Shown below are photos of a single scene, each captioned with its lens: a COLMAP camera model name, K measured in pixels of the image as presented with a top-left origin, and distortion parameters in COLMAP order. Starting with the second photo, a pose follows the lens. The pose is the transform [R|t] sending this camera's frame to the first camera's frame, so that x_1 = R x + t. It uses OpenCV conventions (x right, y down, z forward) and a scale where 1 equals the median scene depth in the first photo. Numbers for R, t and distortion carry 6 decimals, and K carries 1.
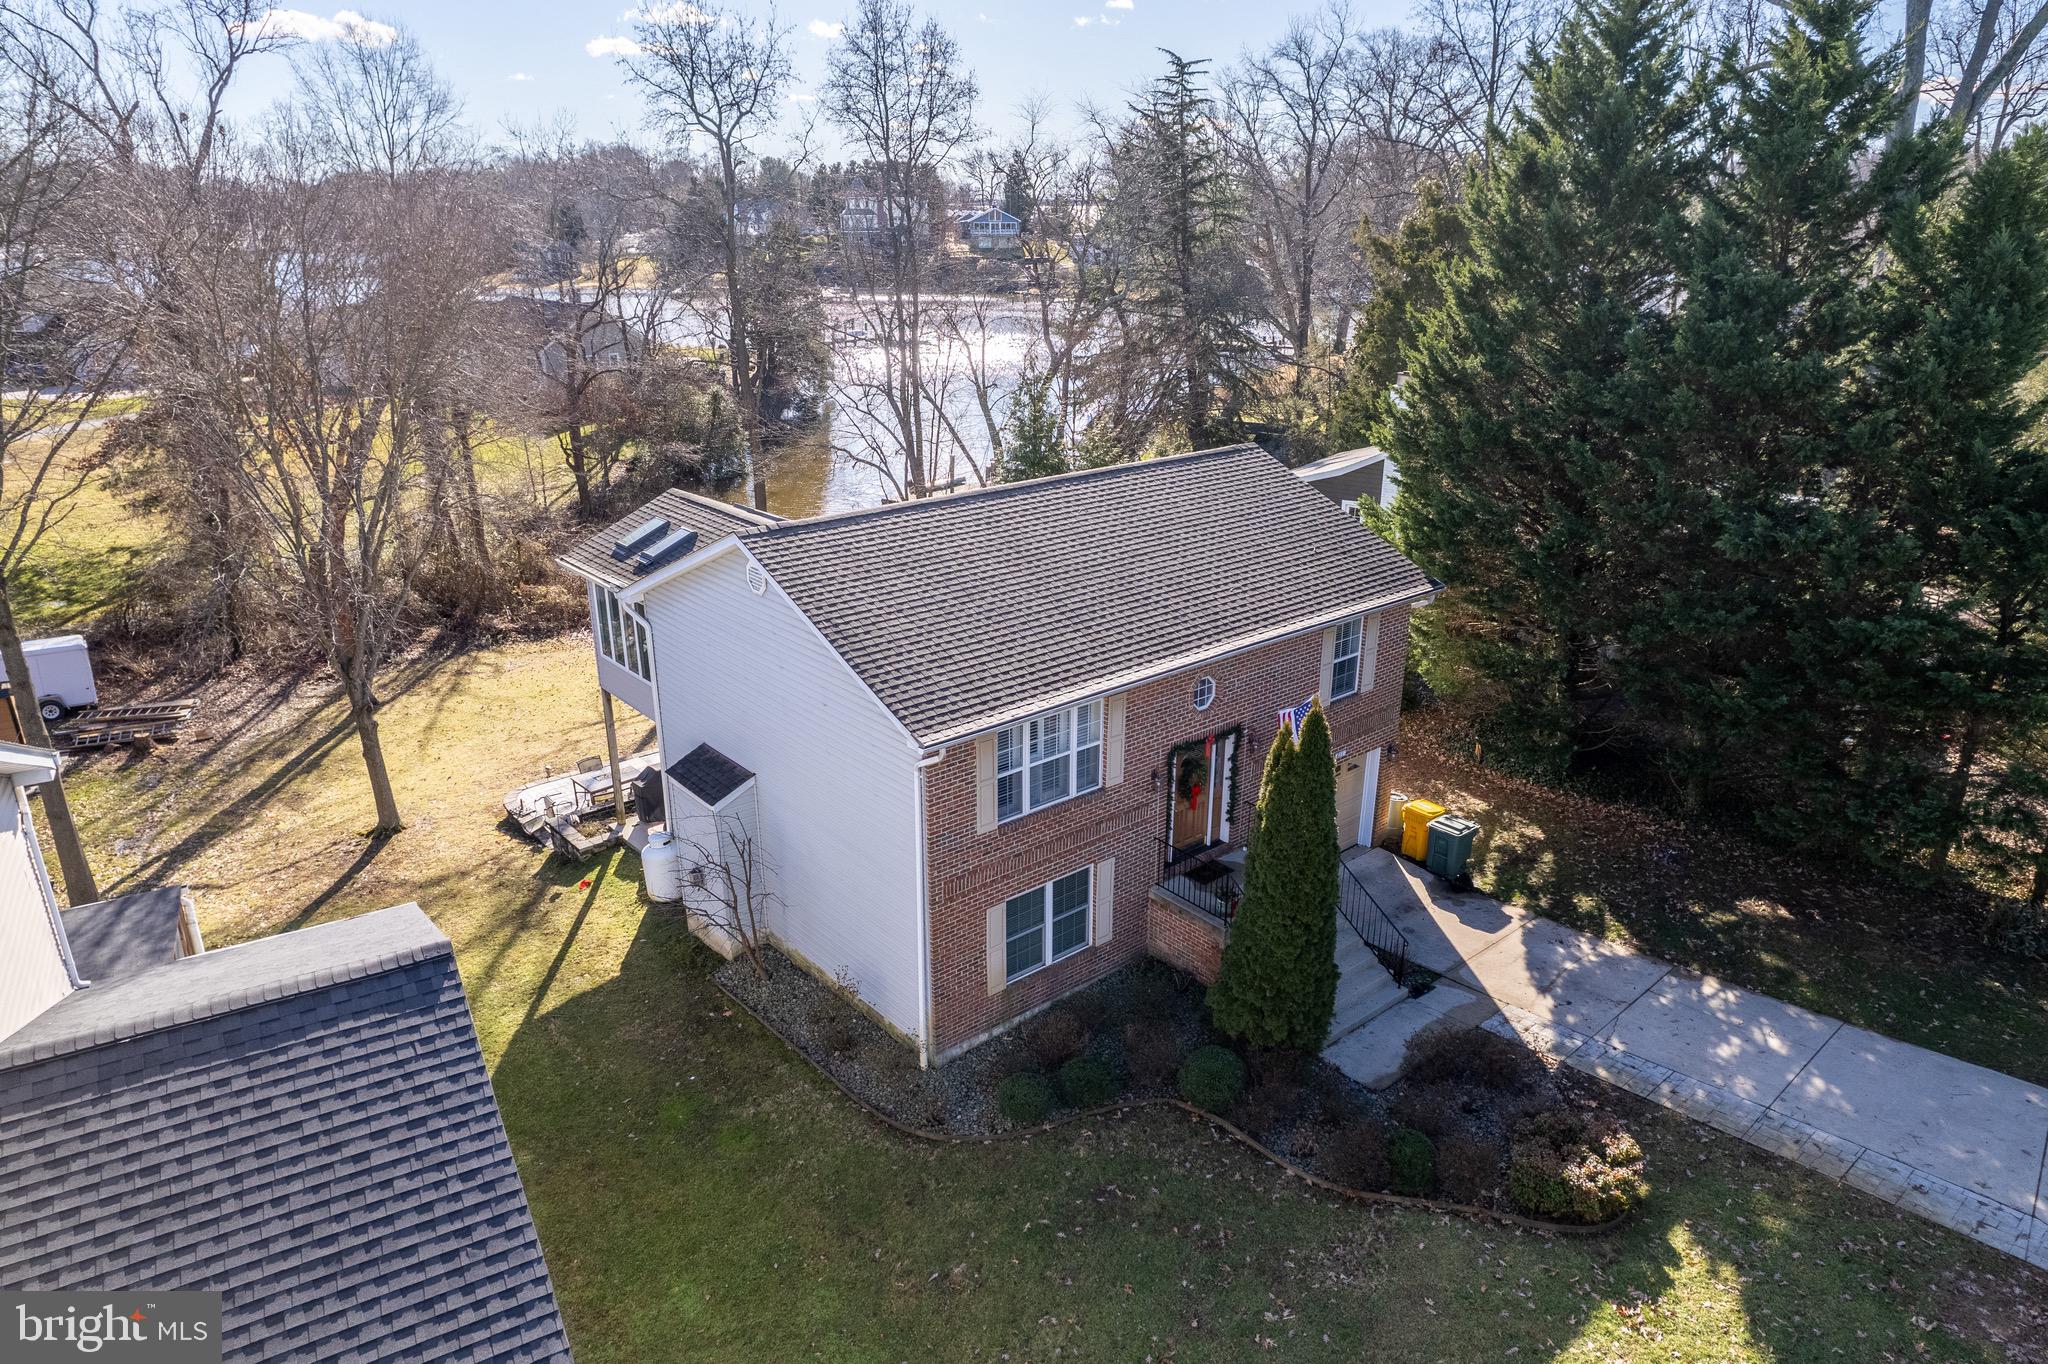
lens RADIAL K [[1319.8, 0, 1032.0], [0, 1319.8, 690.8], [0, 0, 1]] dist [-0.082710, 0.066830]
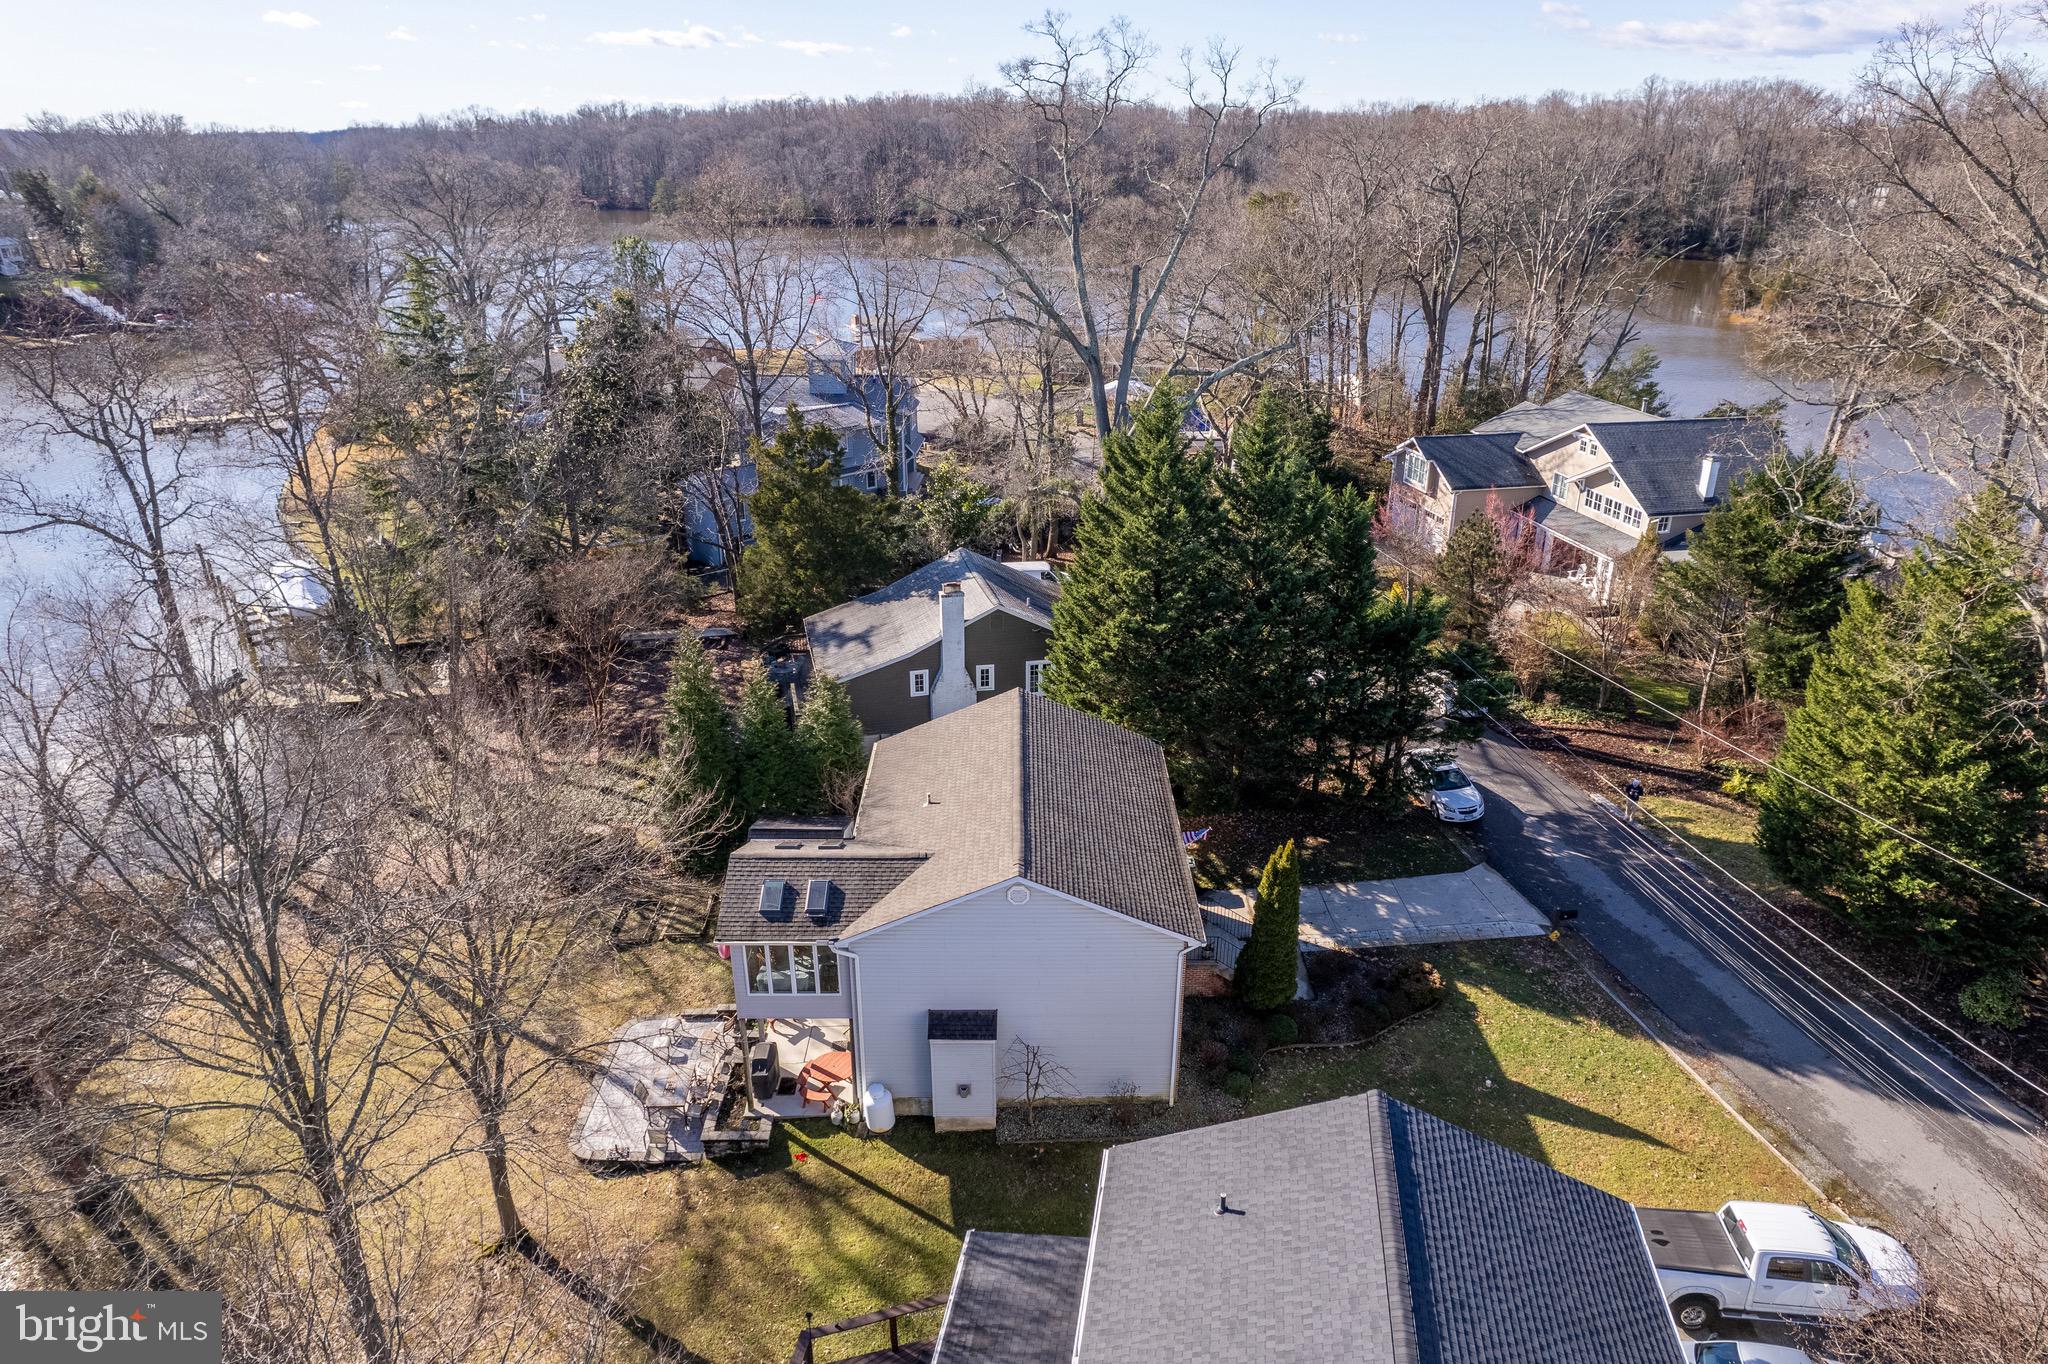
lens RADIAL K [[1314.9, 0, 1029.1], [0, 1314.9, 684.8], [0, 0, 1]] dist [-0.058150, -0.001328]
pose [[0.643467, -0.299620, 0.704399, -0.853649], [0.268424, 0.950100, 0.158926, -0.395806], [-0.716867, 0.086814, 0.691784, -0.106072]]
